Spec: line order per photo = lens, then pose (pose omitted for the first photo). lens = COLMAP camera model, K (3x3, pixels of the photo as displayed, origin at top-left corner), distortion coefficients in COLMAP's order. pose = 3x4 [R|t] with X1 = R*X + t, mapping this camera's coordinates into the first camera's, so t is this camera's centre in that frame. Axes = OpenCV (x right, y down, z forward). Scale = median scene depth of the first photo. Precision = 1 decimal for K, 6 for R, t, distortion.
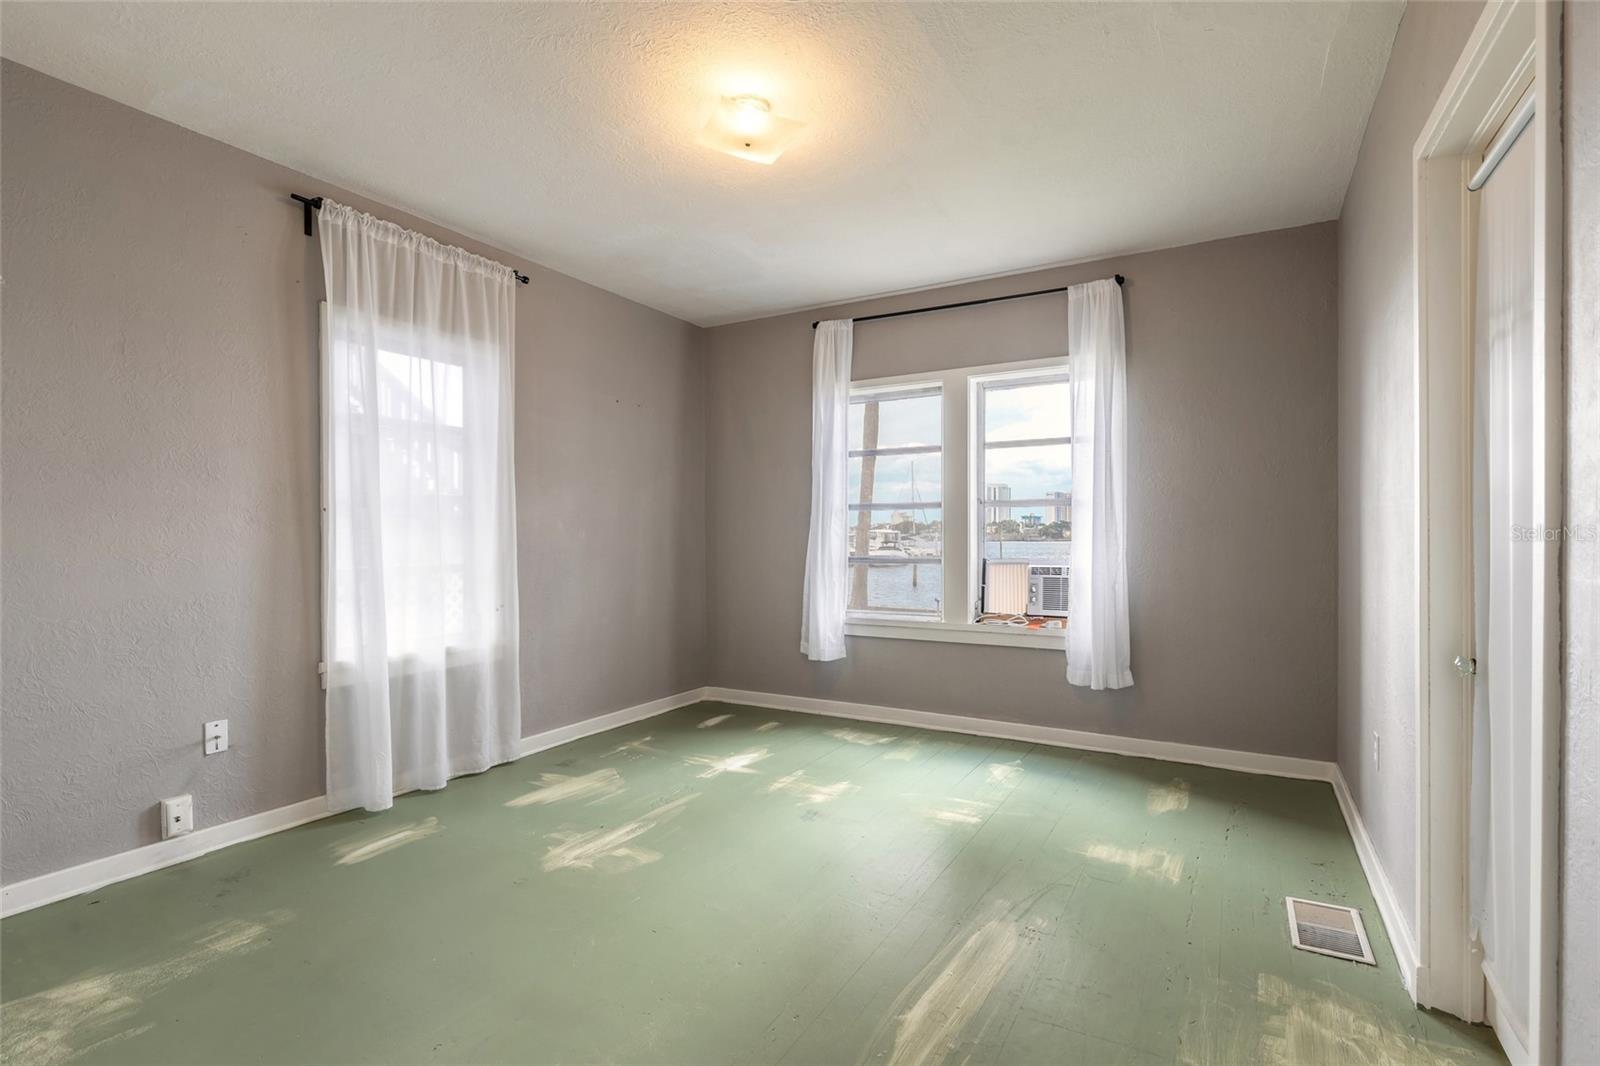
lens RADIAL K [[777.2, 0, 801.5], [0, 777.2, 544.2], [0, 0, 1]] dist [0.003807, 0.000317]
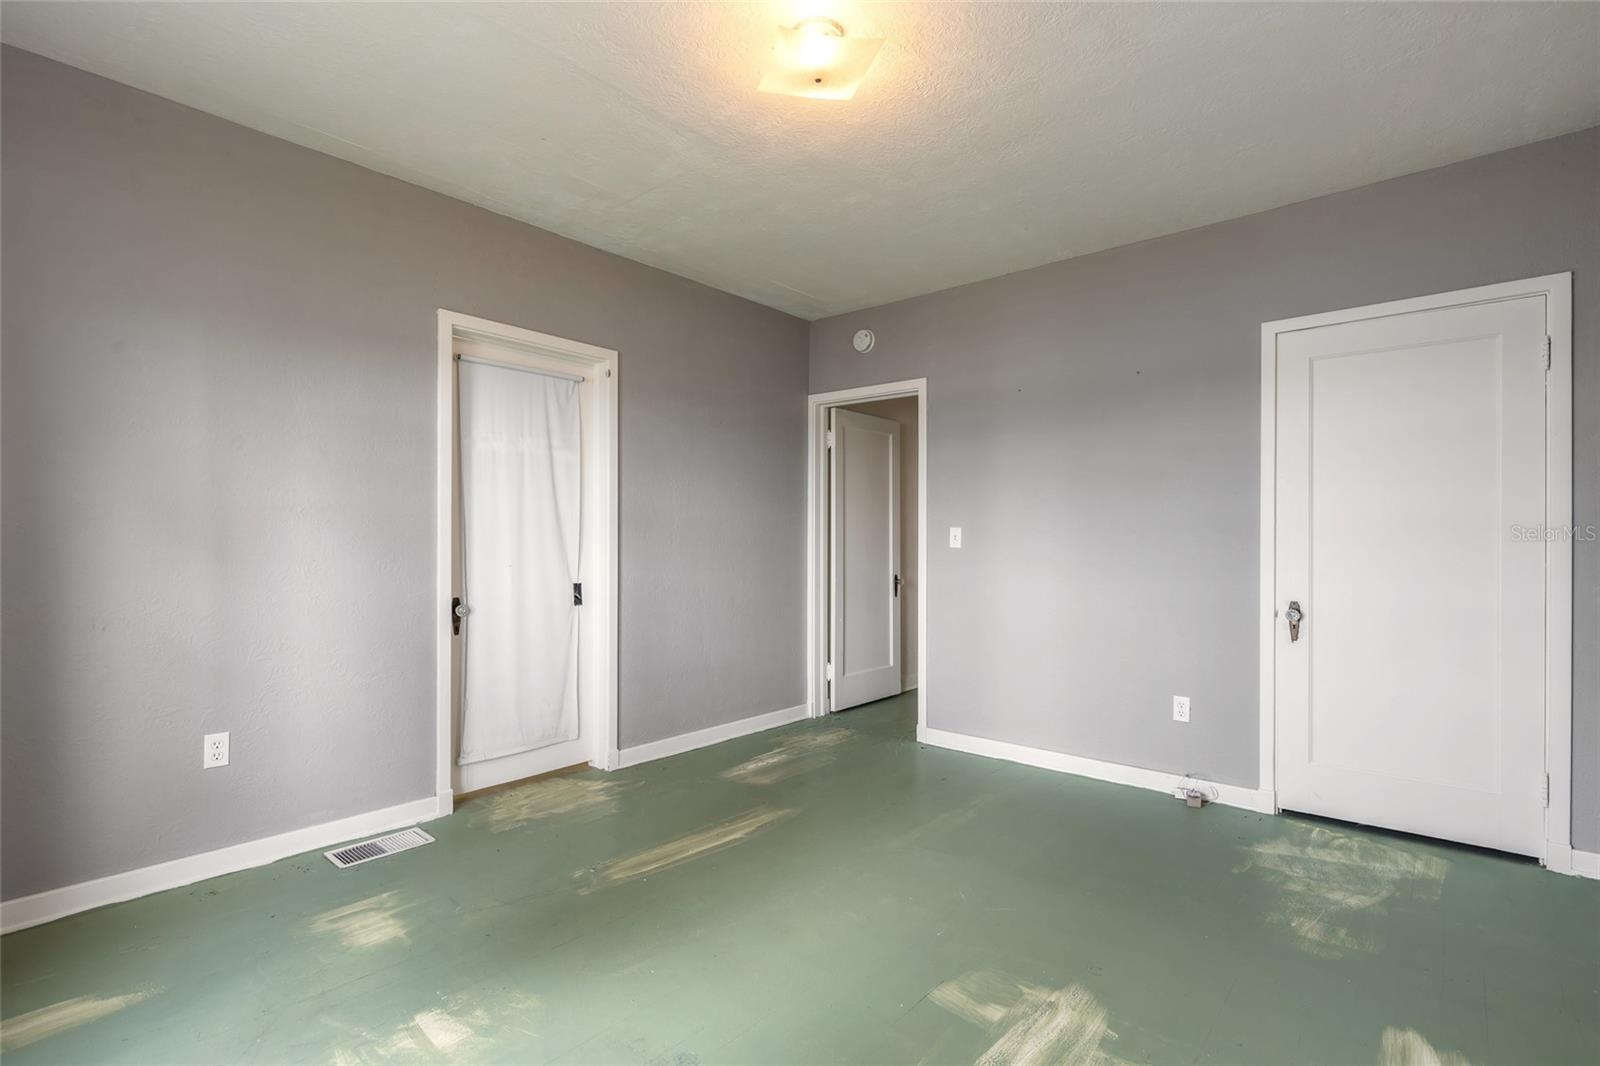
lens RADIAL K [[777.2, 0, 795.0], [0, 777.2, 532.6], [0, 0, 1]] dist [0.003807, 0.000317]
pose [[-0.981341, -0.000719, 0.192272, -0.233807], [0.000298, 0.999986, 0.005257, -0.031201], [-0.192273, 0.005216, -0.981328, 2.068134]]
